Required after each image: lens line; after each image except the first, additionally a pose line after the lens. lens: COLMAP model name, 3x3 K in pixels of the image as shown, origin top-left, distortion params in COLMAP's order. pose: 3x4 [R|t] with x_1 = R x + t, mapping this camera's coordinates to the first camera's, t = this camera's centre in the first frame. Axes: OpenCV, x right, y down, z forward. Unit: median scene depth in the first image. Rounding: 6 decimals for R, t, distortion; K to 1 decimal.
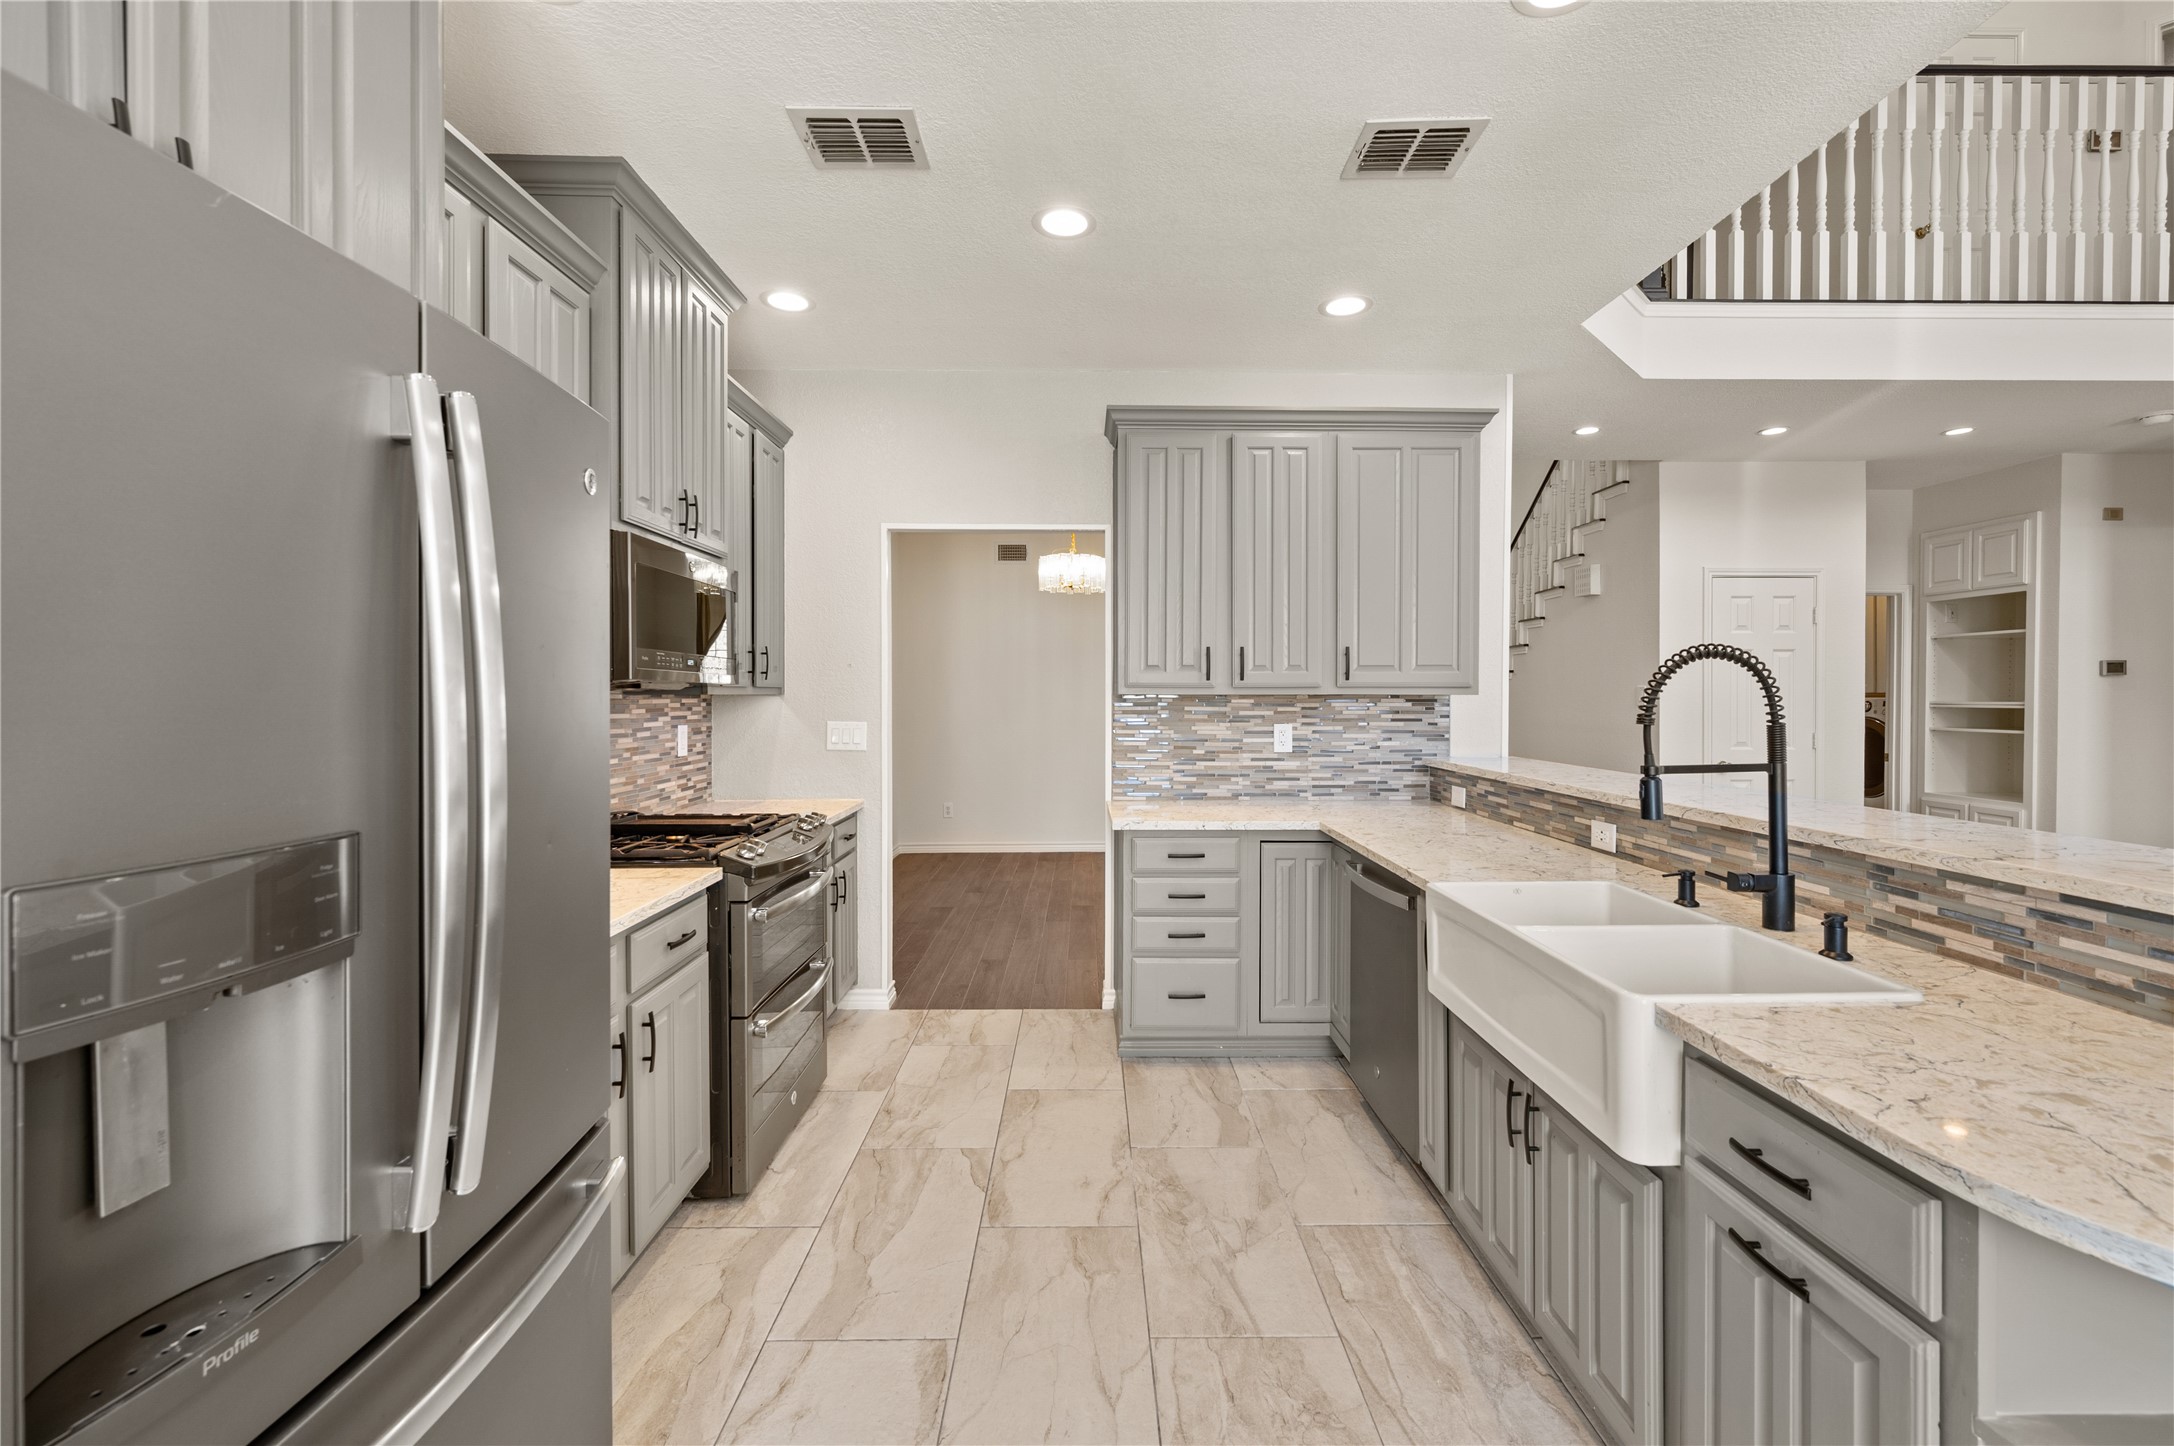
lens RADIAL K [[918.5, 0, 1095.0], [0, 918.5, 701.0], [0, 0, 1]] dist [-0.003673, 0.001201]
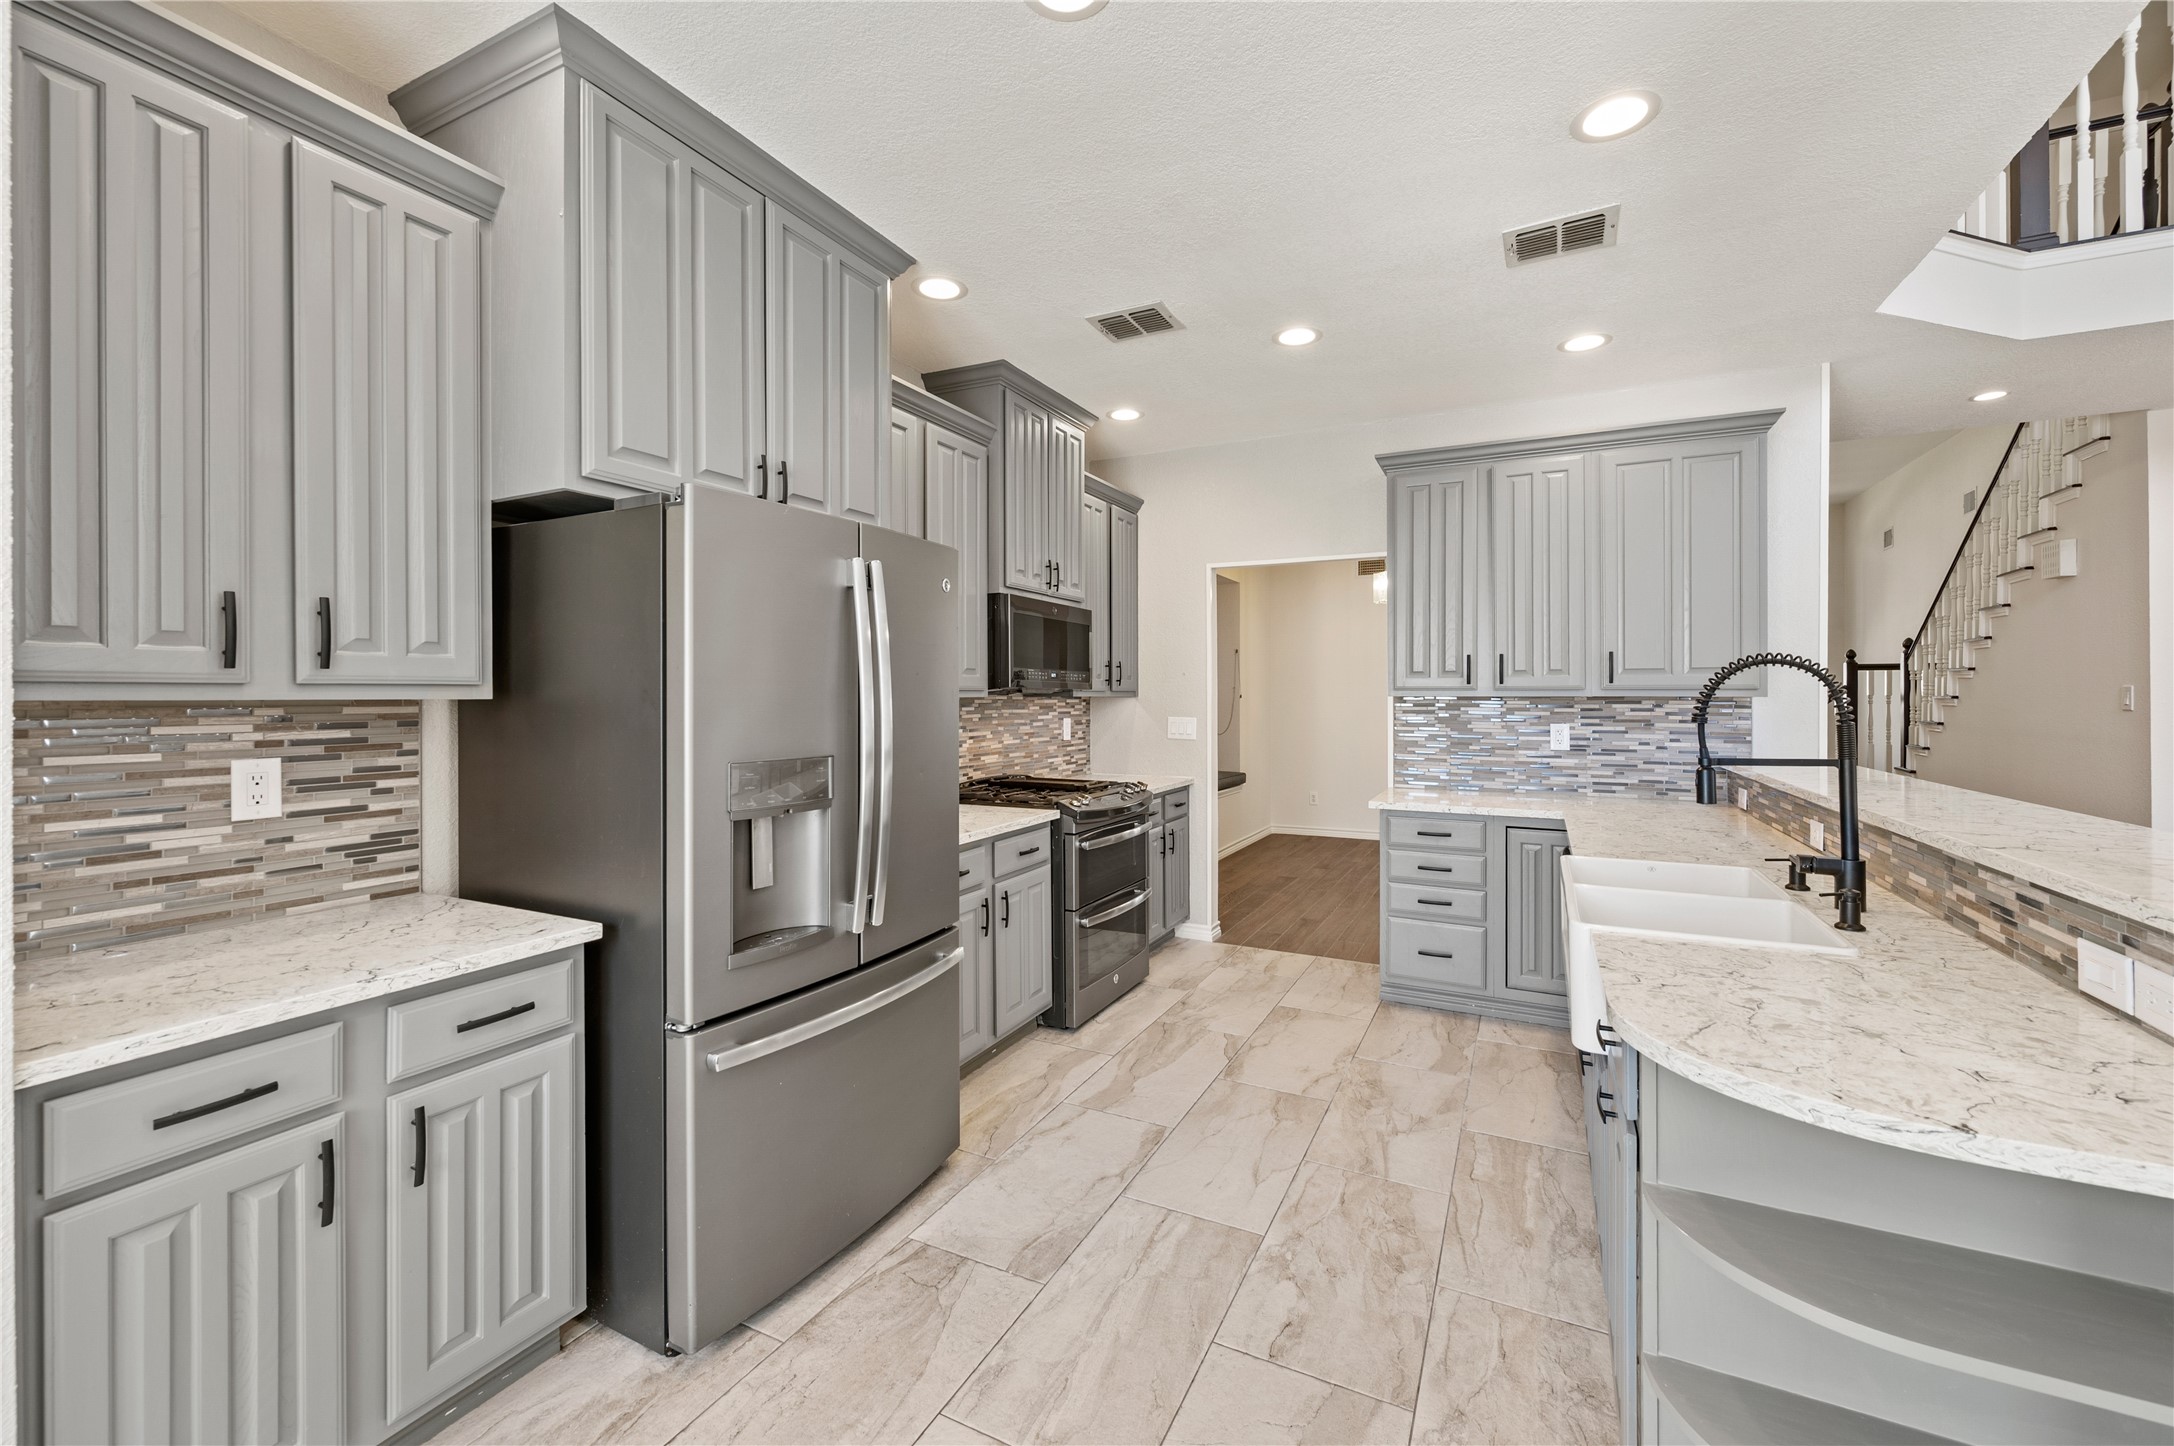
lens RADIAL K [[864.6, 0, 1089.8], [0, 864.6, 698.9], [0, 0, 1]] dist [-0.008014, 0.000755]
pose [[0.885346, 0.001108, -0.464931, 0.229615], [-0.002817, 0.999992, -0.002981, 0.000410], [0.464924, 0.003949, 0.885342, -0.187258]]
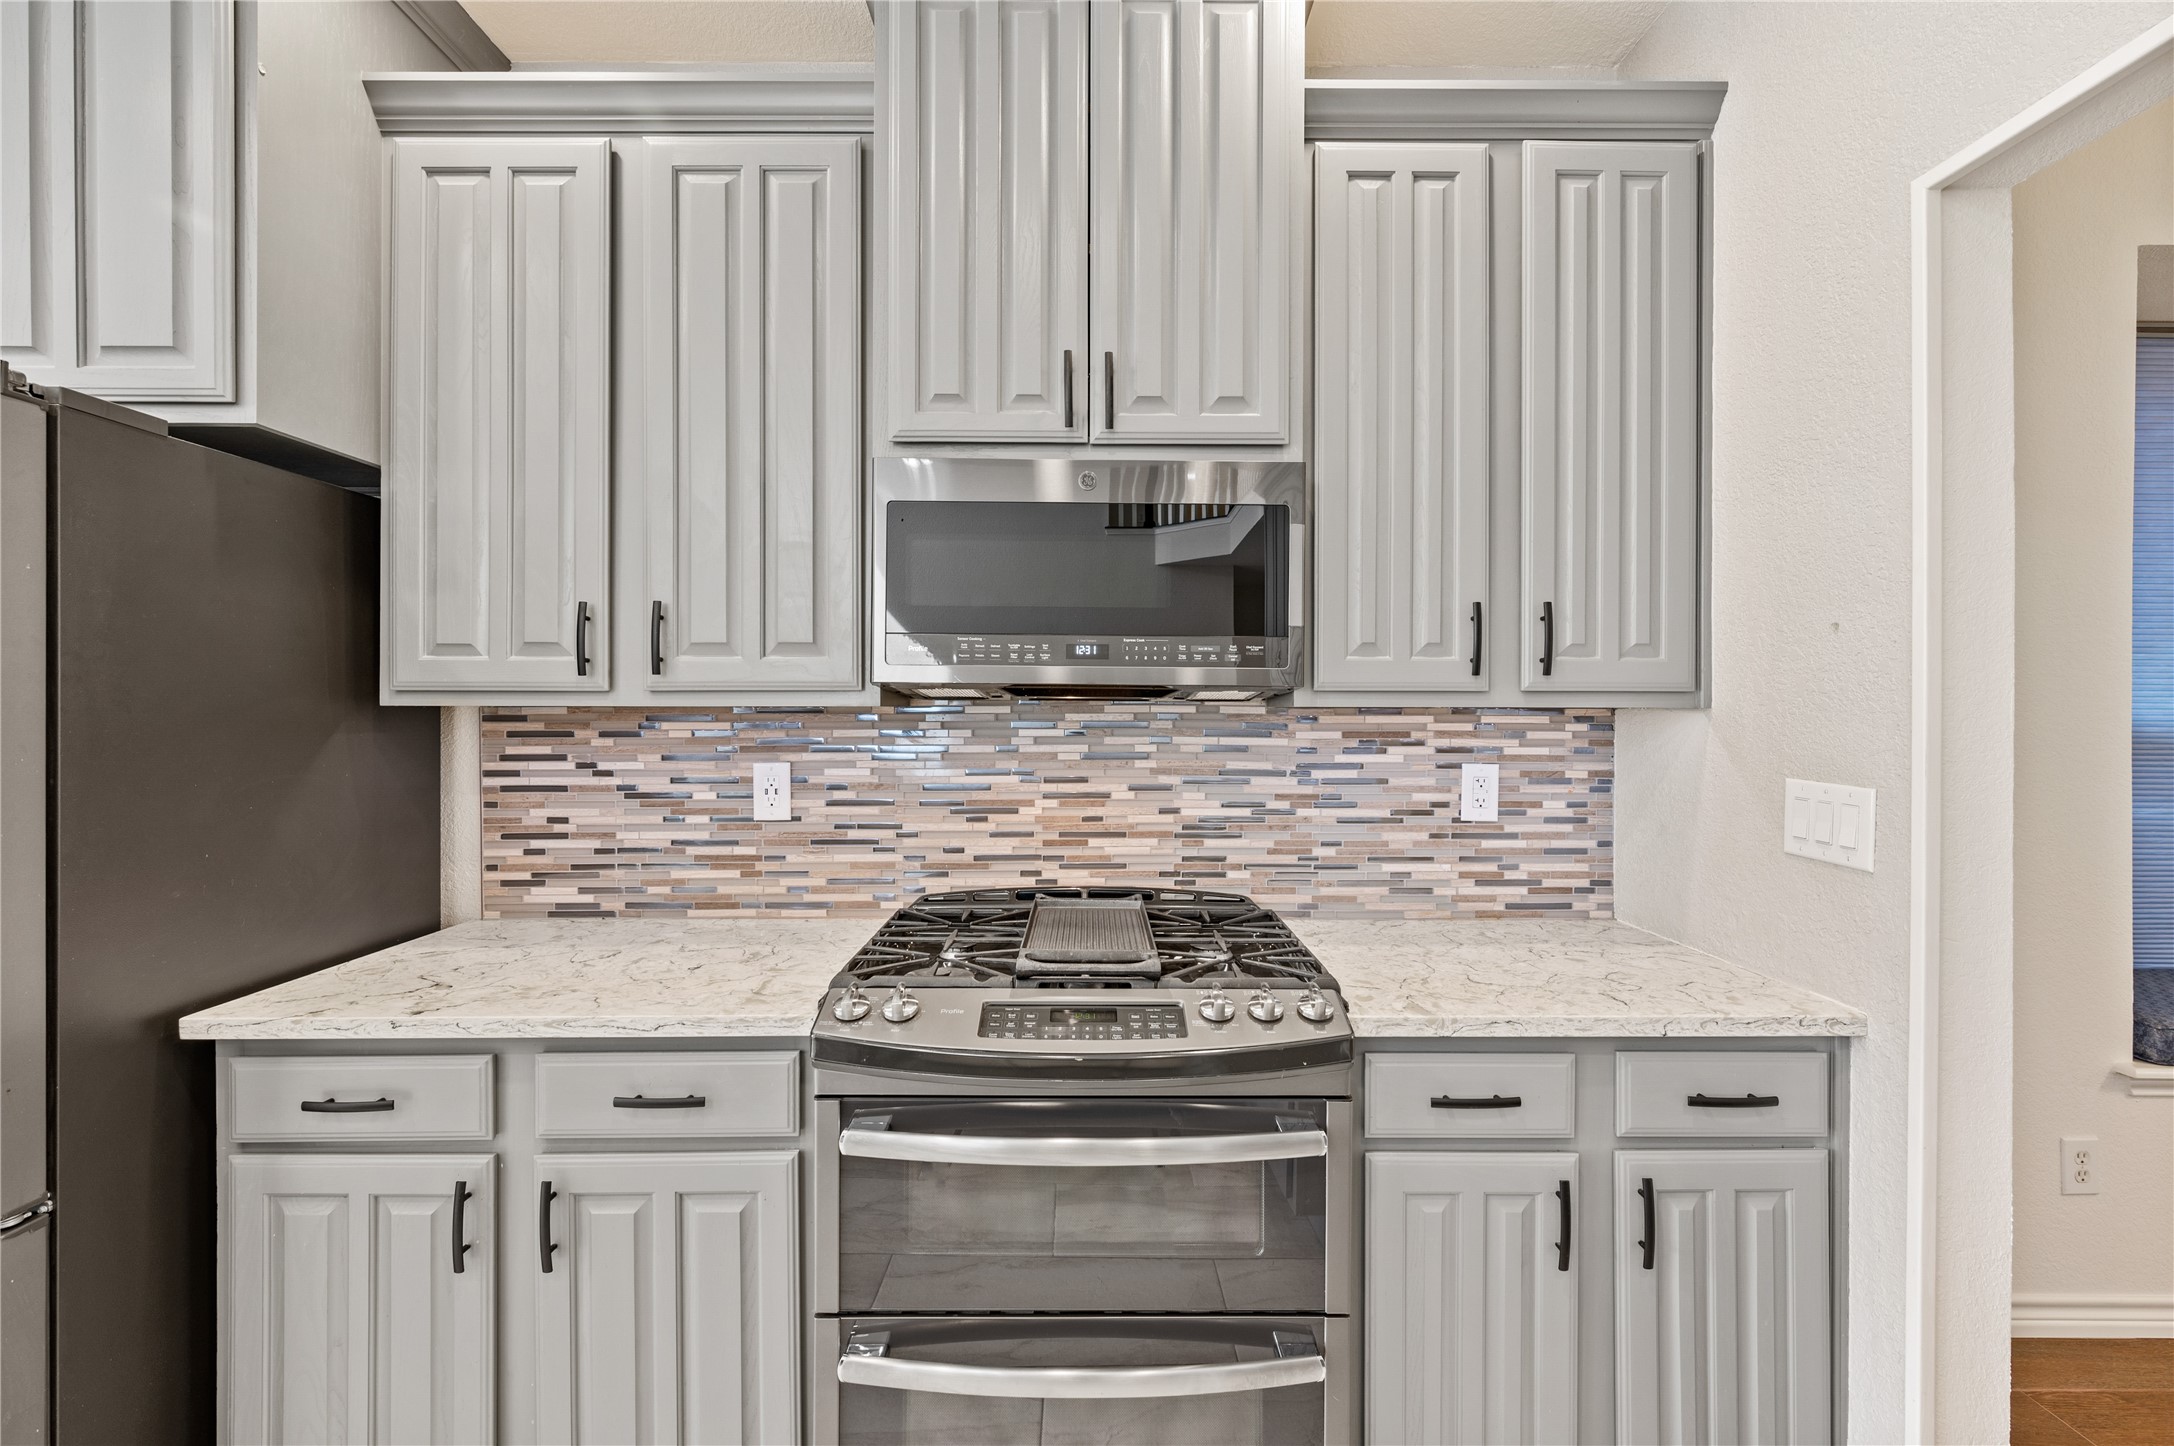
lens RADIAL K [[918.5, 0, 1075.9], [0, 918.5, 705.5], [0, 0, 1]] dist [-0.003673, 0.001201]
pose [[-0.000426, -0.006509, -0.999979, 0.104502], [-0.010388, 0.999925, -0.006504, -0.002337], [0.999946, 0.010385, -0.000493, 0.864821]]
